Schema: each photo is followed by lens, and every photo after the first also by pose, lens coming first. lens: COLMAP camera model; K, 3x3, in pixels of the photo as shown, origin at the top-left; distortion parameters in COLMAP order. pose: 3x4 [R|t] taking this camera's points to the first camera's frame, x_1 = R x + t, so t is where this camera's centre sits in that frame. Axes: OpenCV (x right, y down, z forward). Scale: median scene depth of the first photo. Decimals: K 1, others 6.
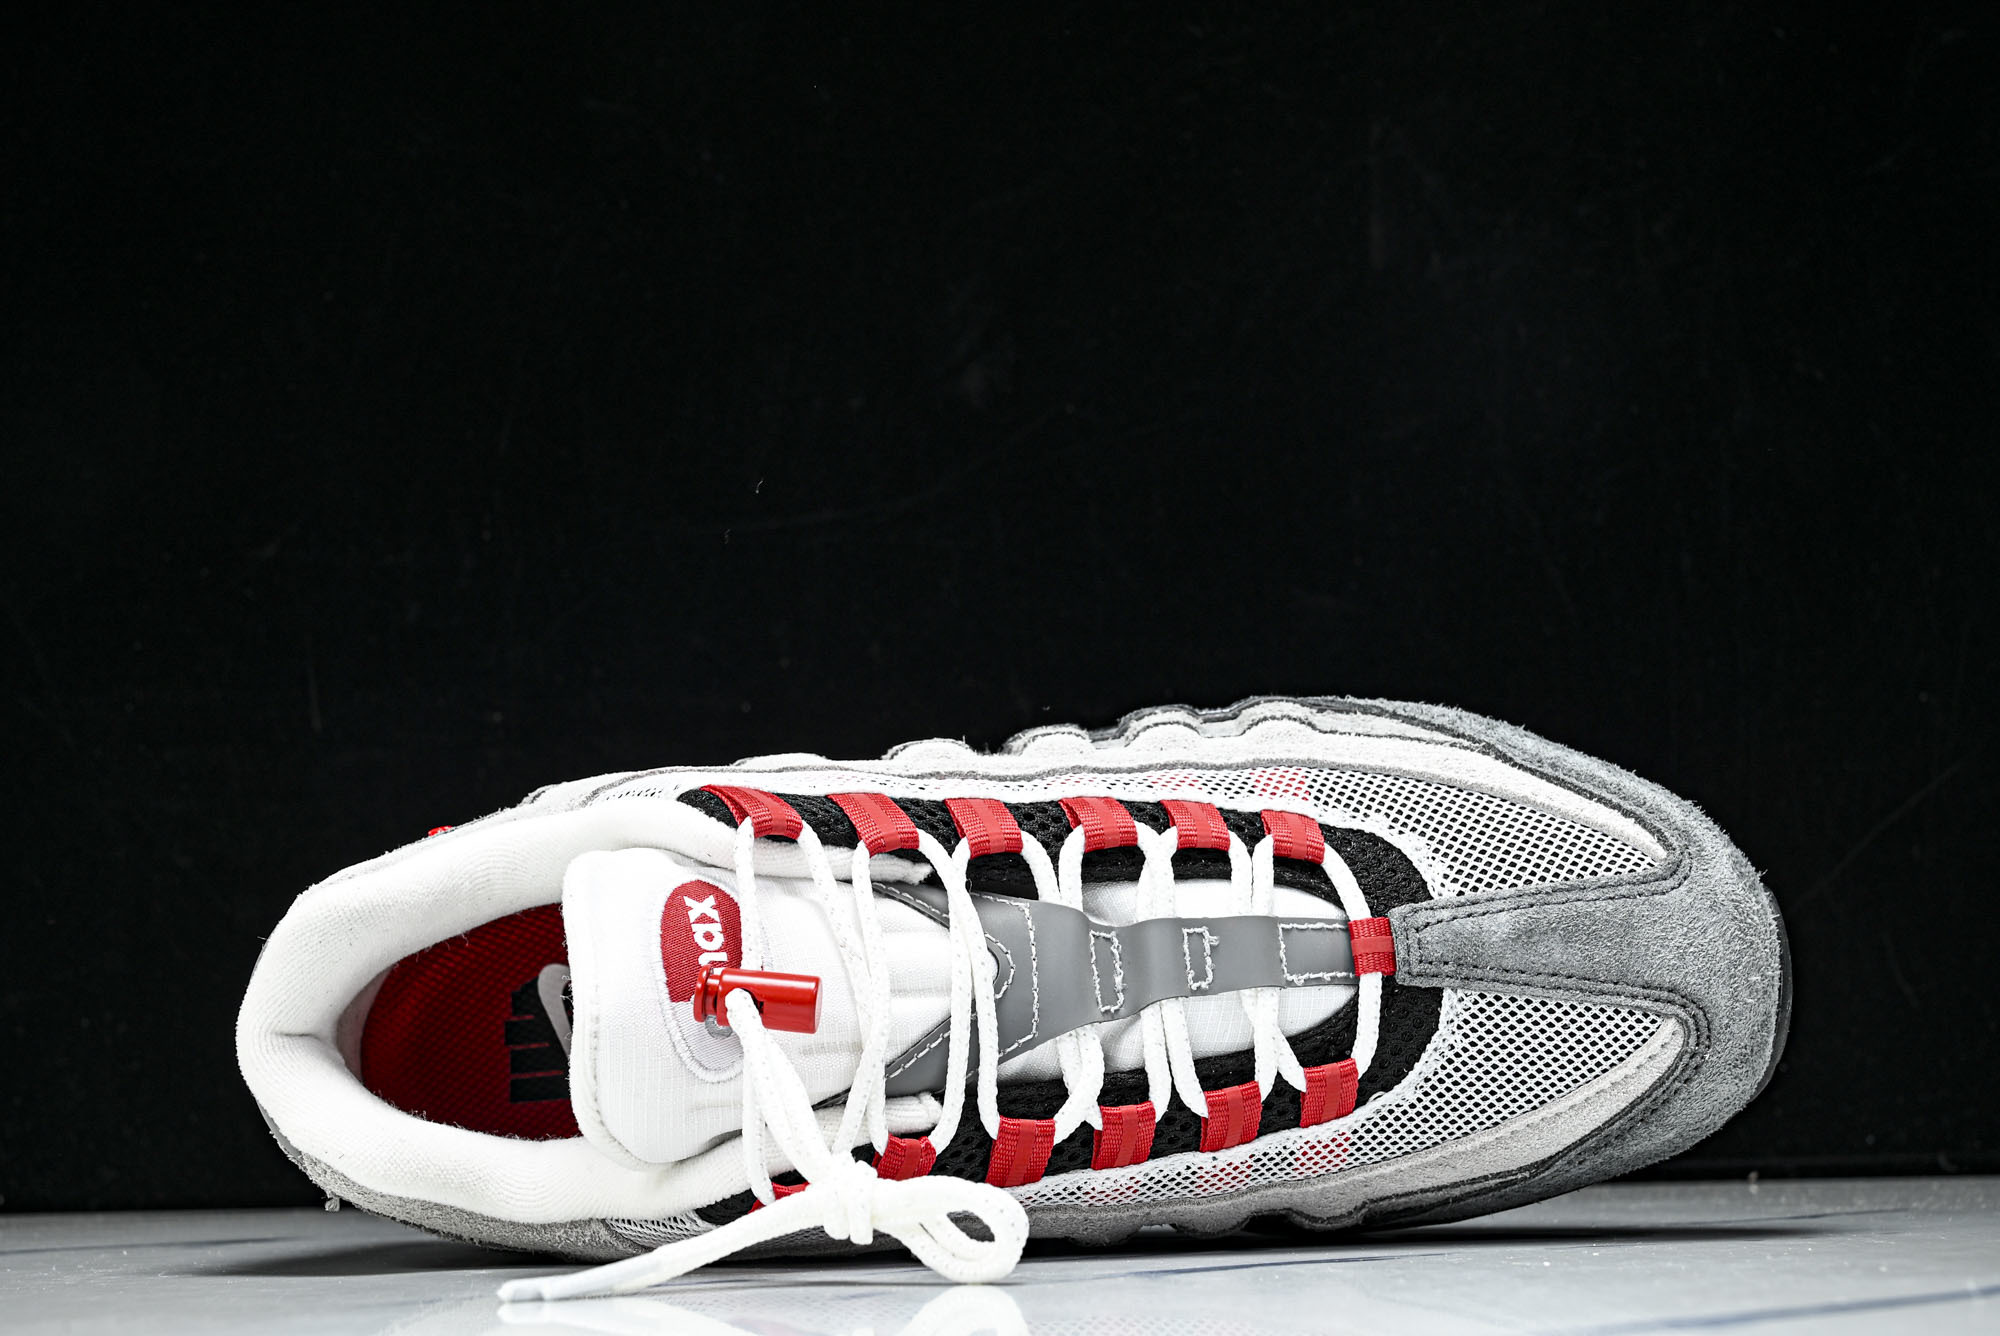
lens RADIAL K [[2939.0, 0, 1000.0], [0, 2939.0, 668.0], [0, 0, 1]] dist [-0.007386, -0.037219]
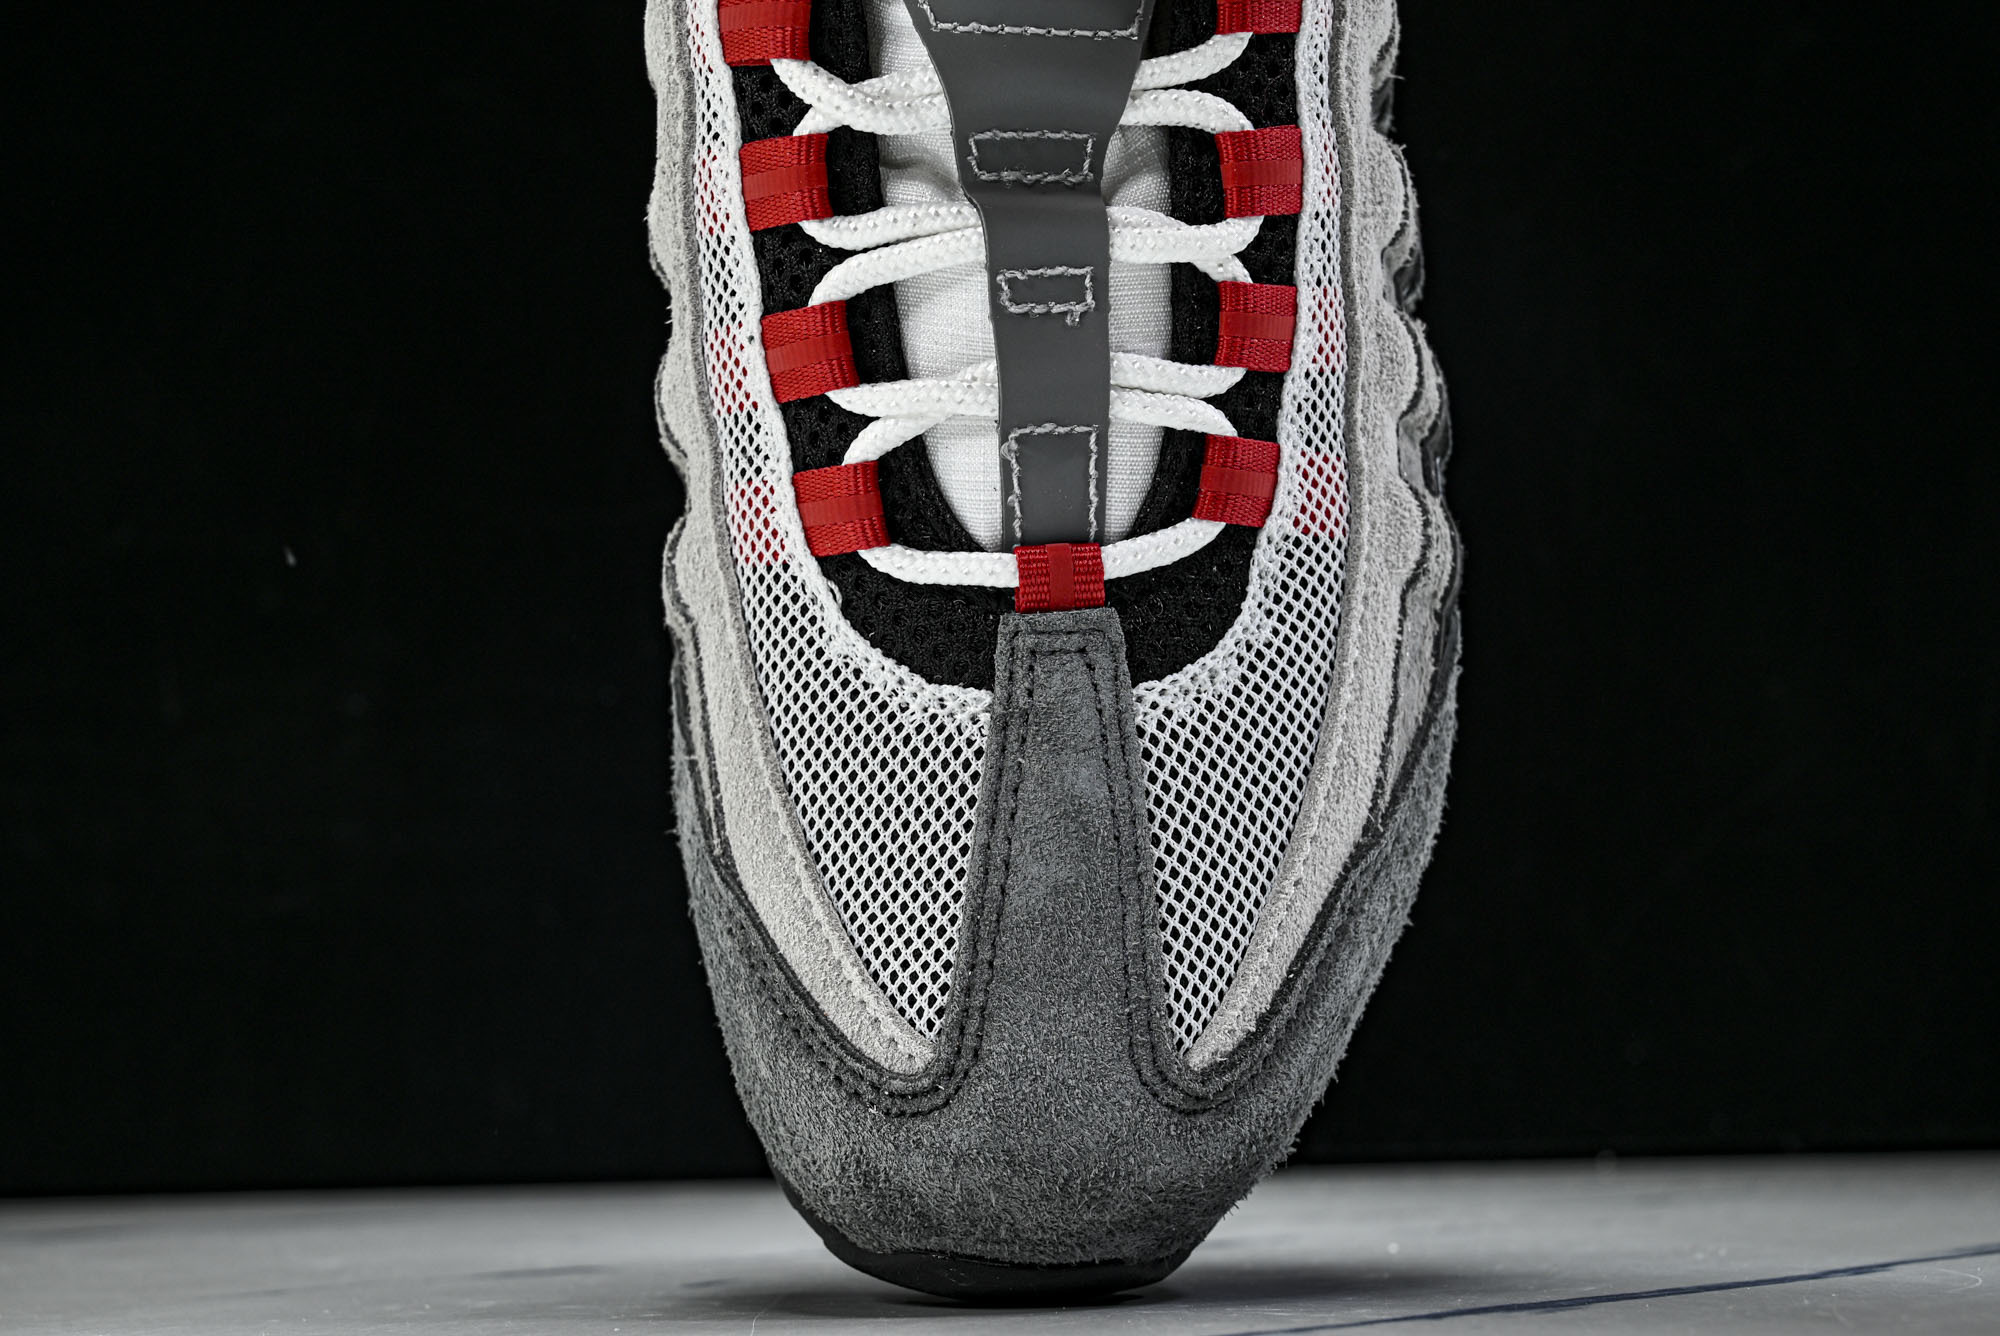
lens RADIAL K [[2939.0, 0, 1000.0], [0, 2939.0, 668.0], [0, 0, 1]] dist [-0.007386, -0.037219]
pose [[-0.036514, 0.983739, -0.175853, 0.257656], [-0.982935, -0.003607, 0.183920, -0.010775], [0.180295, 0.179568, 0.967083, 0.375500]]
